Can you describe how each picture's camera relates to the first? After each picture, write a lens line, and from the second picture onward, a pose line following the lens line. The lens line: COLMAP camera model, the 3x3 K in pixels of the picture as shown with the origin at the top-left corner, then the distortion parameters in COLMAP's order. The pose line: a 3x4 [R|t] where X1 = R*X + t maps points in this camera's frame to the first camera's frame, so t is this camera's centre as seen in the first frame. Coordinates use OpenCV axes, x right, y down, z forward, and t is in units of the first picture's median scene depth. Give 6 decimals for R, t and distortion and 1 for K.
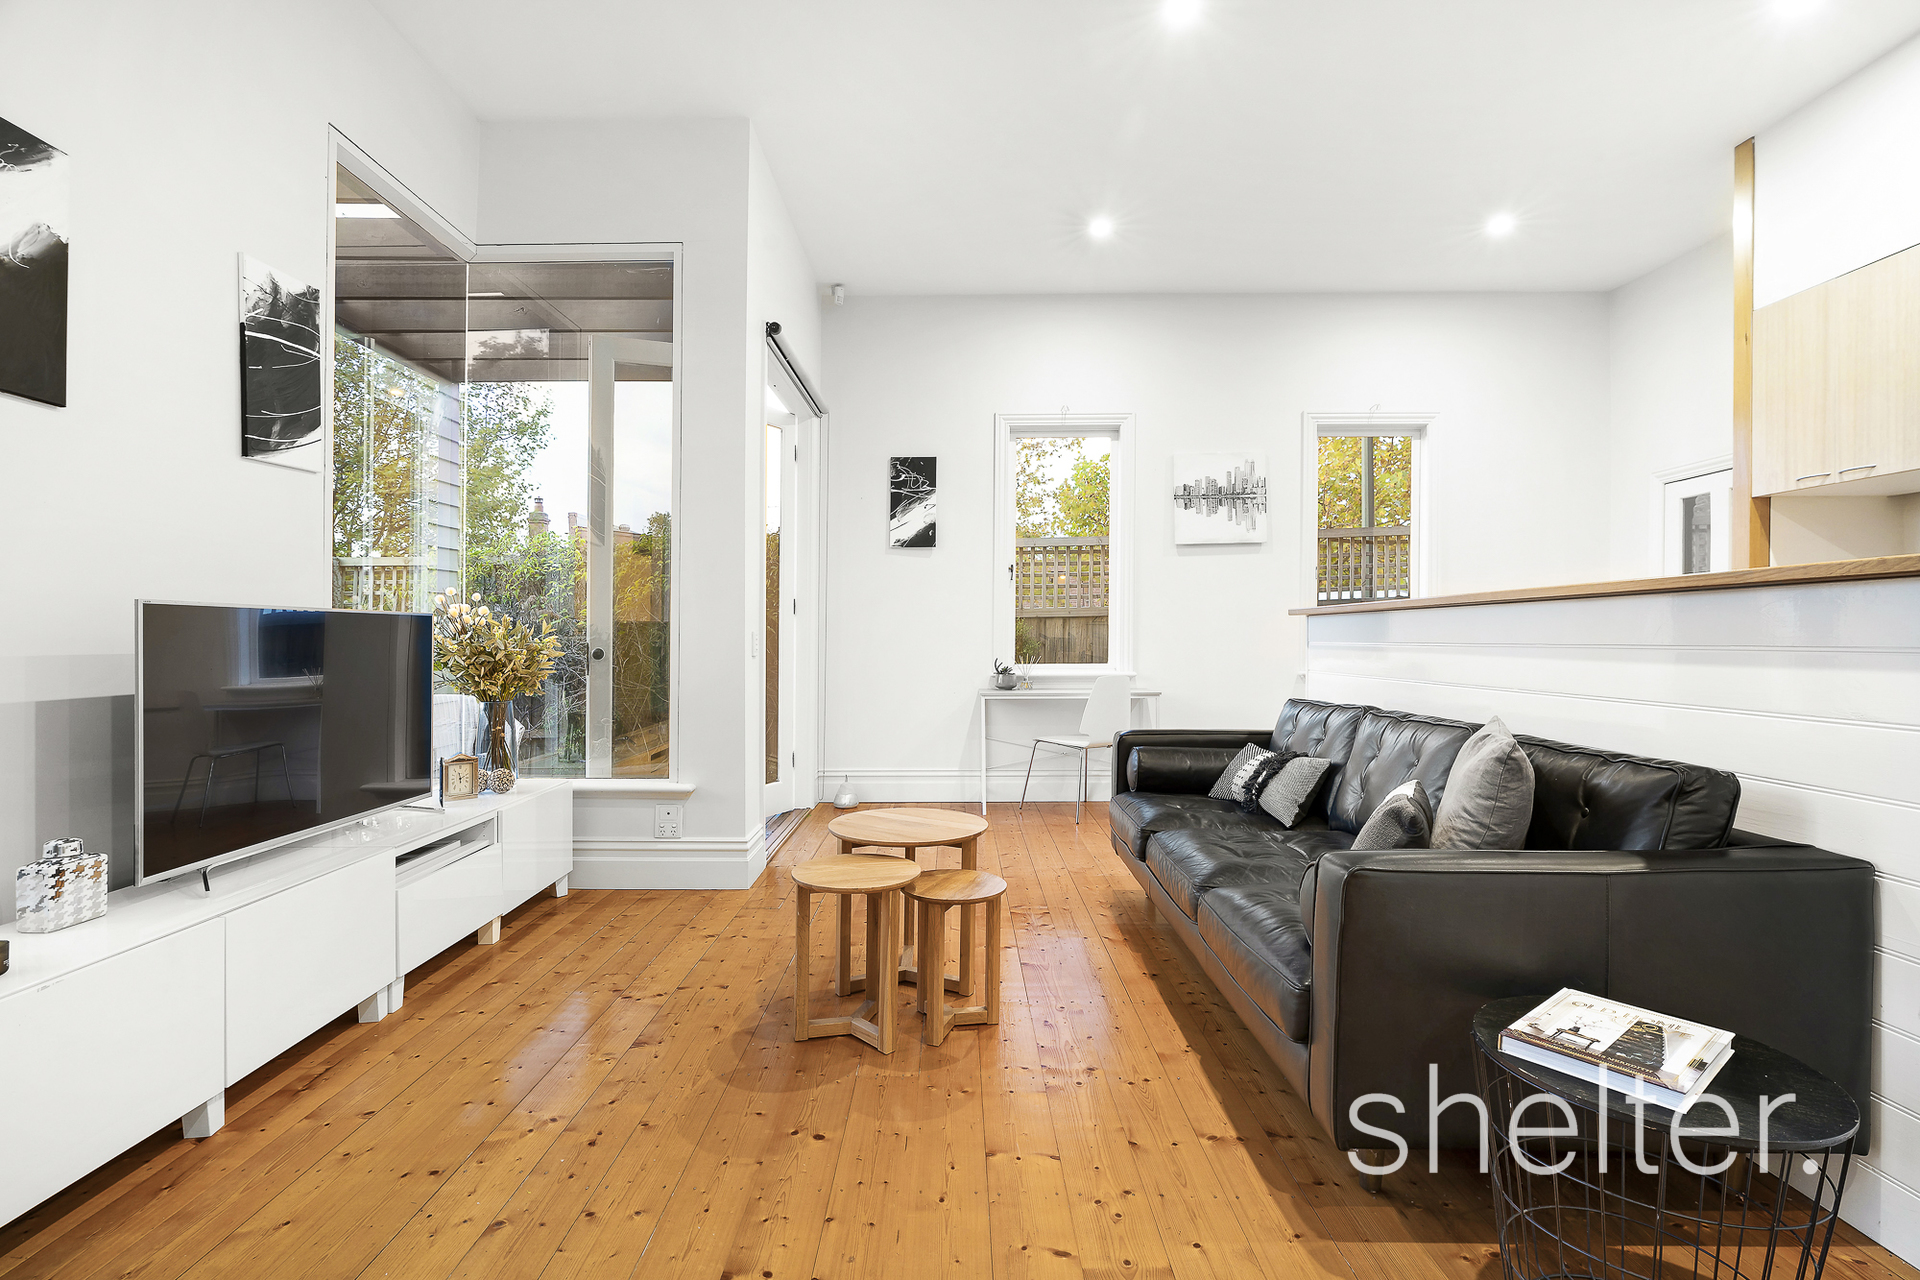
lens RADIAL K [[862.3, 0, 959.3], [0, 862.3, 636.8], [0, 0, 1]] dist [-0.002262, -0.000240]
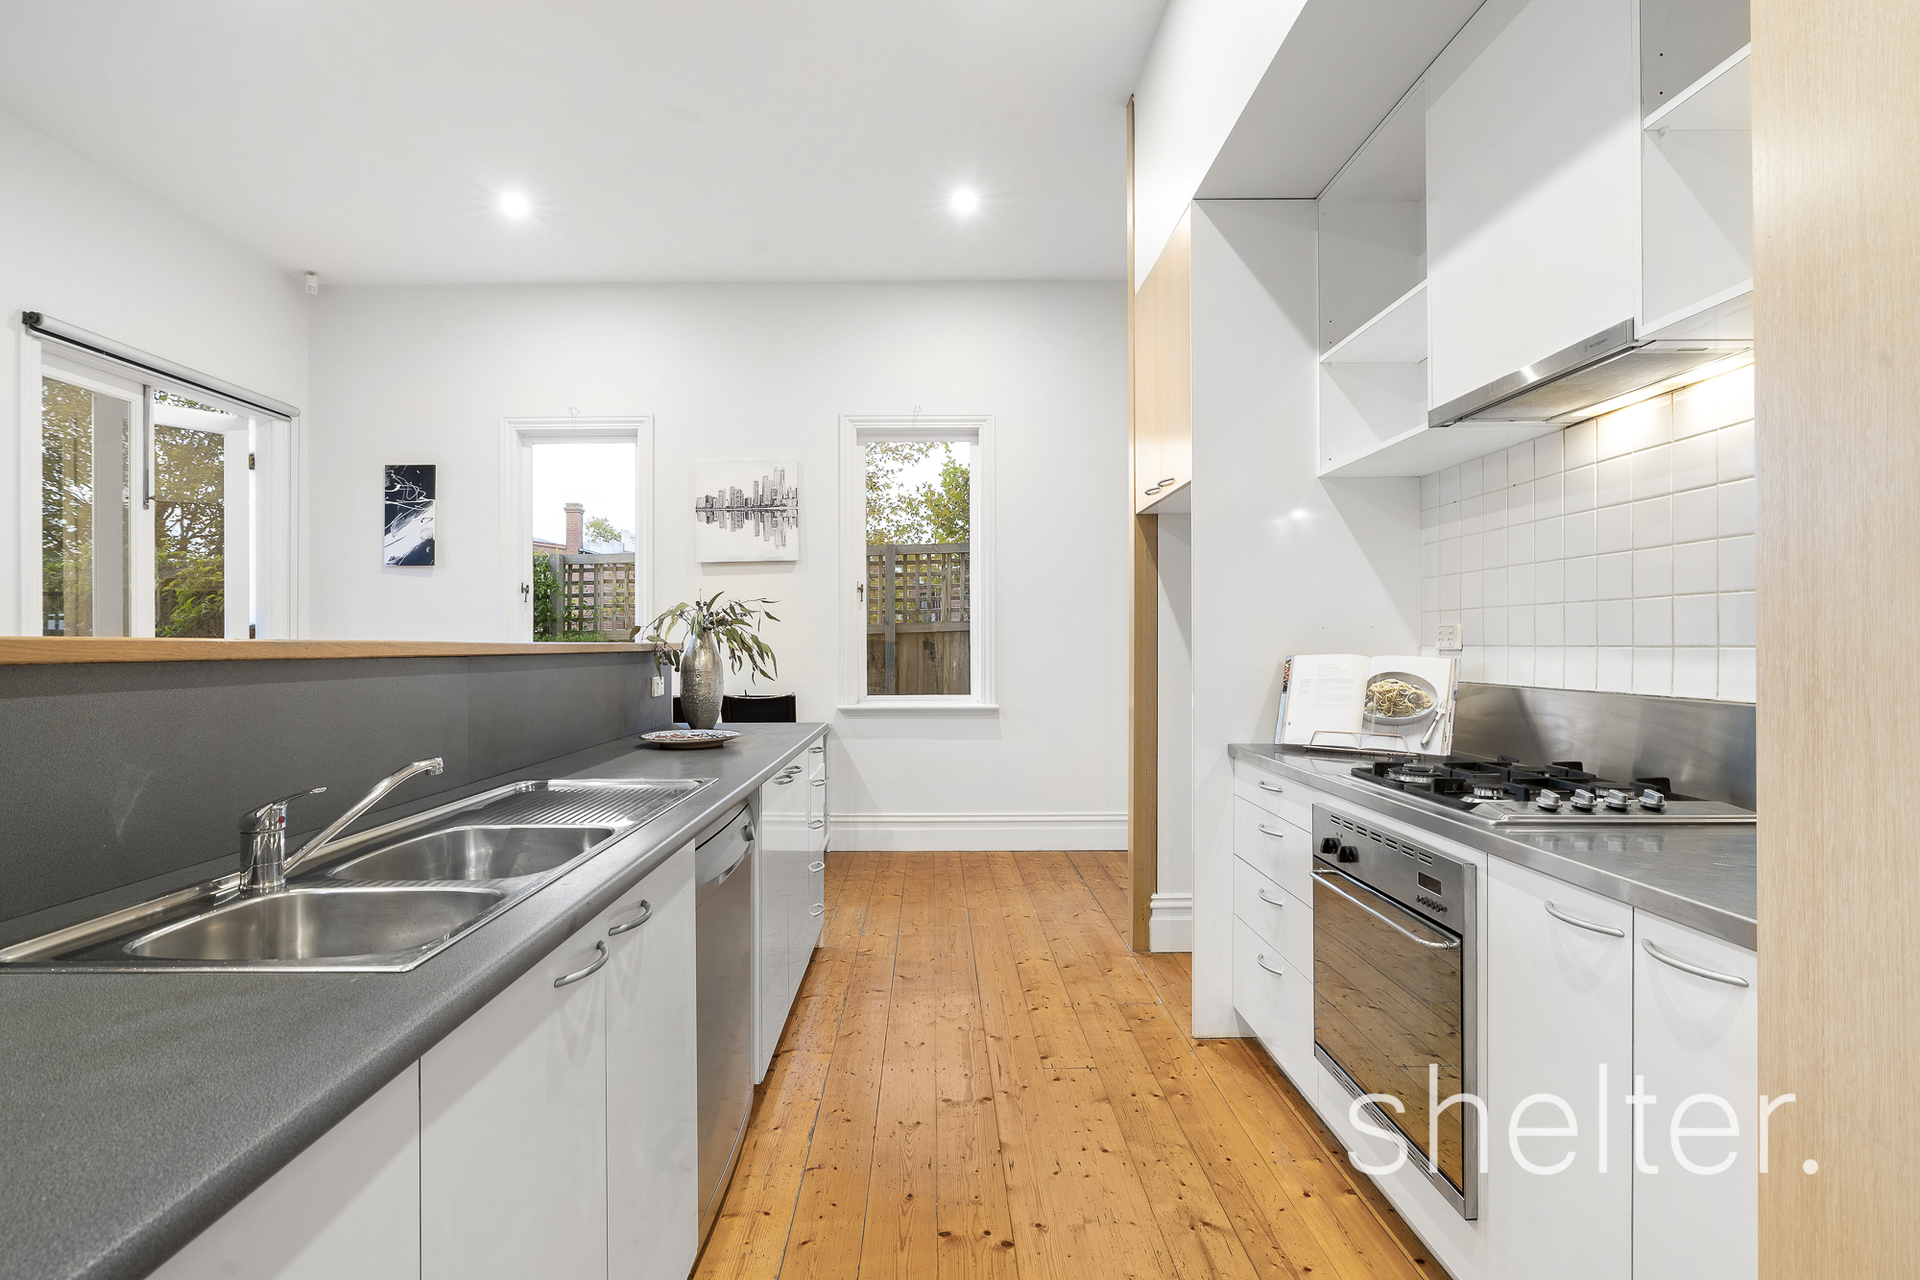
lens RADIAL K [[862.3, 0, 957.4], [0, 862.3, 642.4], [0, 0, 1]] dist [-0.002262, -0.000240]
pose [[0.999973, 0.001103, -0.007250, 0.524121], [-0.001080, 0.999995, 0.003073, -0.027112], [0.007254, -0.003065, 0.999969, 0.106889]]
